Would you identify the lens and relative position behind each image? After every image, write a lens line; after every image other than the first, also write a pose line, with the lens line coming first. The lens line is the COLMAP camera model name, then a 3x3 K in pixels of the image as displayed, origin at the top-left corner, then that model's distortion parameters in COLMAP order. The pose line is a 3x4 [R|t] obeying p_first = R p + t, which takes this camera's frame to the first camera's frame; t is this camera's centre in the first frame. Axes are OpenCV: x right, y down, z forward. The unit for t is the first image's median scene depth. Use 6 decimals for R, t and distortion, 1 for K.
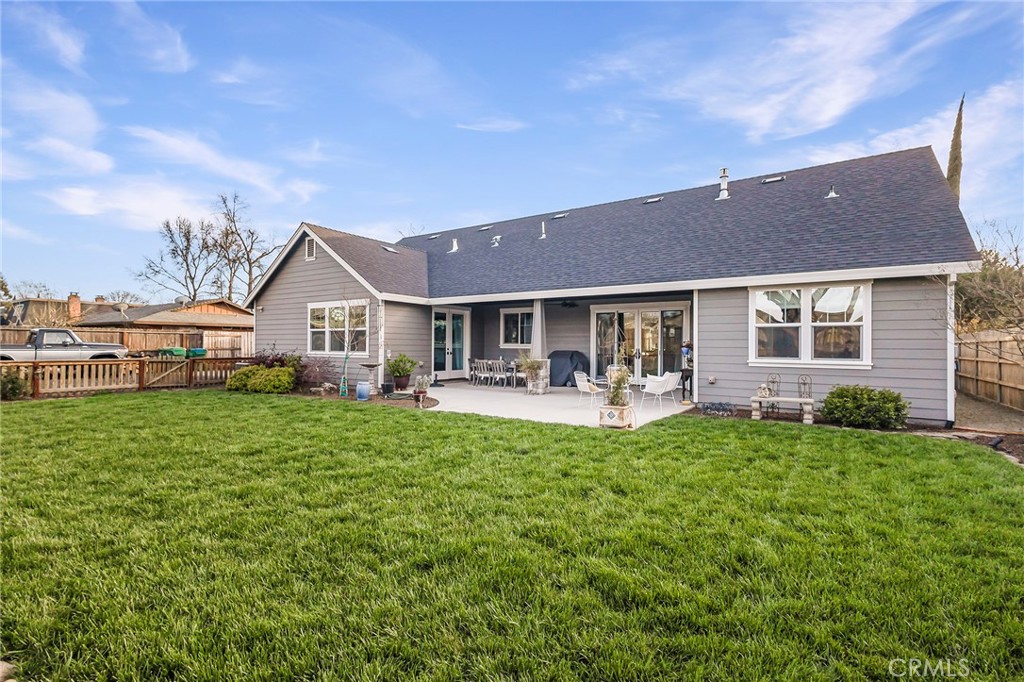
lens RADIAL K [[467.4, 0, 528.4], [0, 467.4, 339.7], [0, 0, 1]] dist [0.003767, 0.000073]
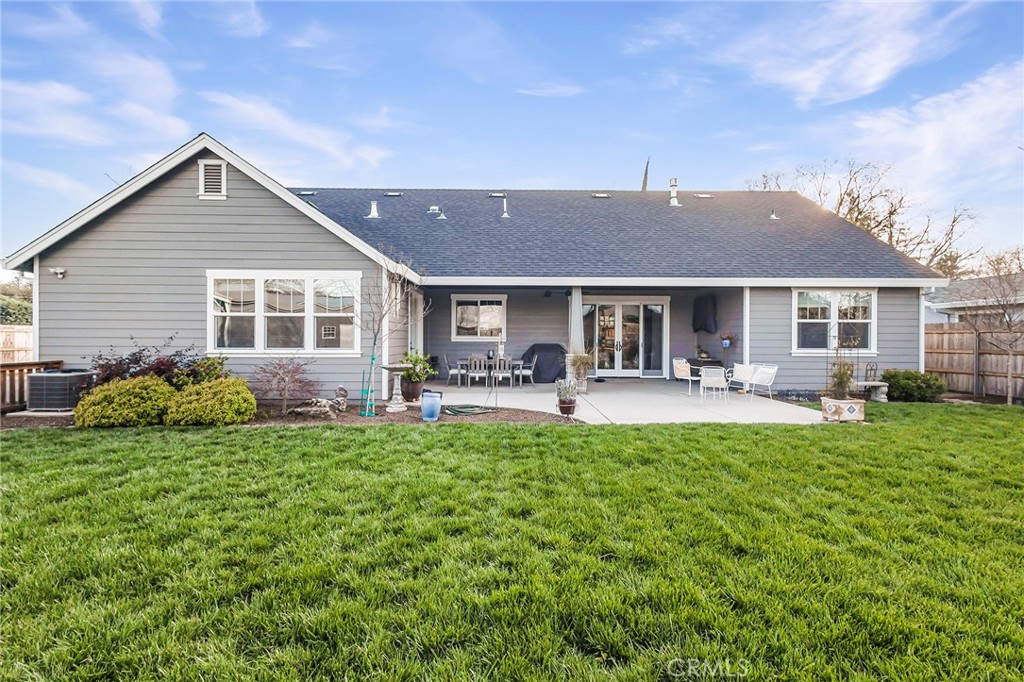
lens RADIAL K [[446.7, 0, 512.0], [0, 446.7, 341.0], [0, 0, 1]] dist [-0.001578, -0.000150]
pose [[0.833660, -0.007143, 0.552232, -0.541459], [-0.005753, 0.999750, 0.021617, -0.000319], [-0.552248, -0.021198, 0.833410, 0.352634]]
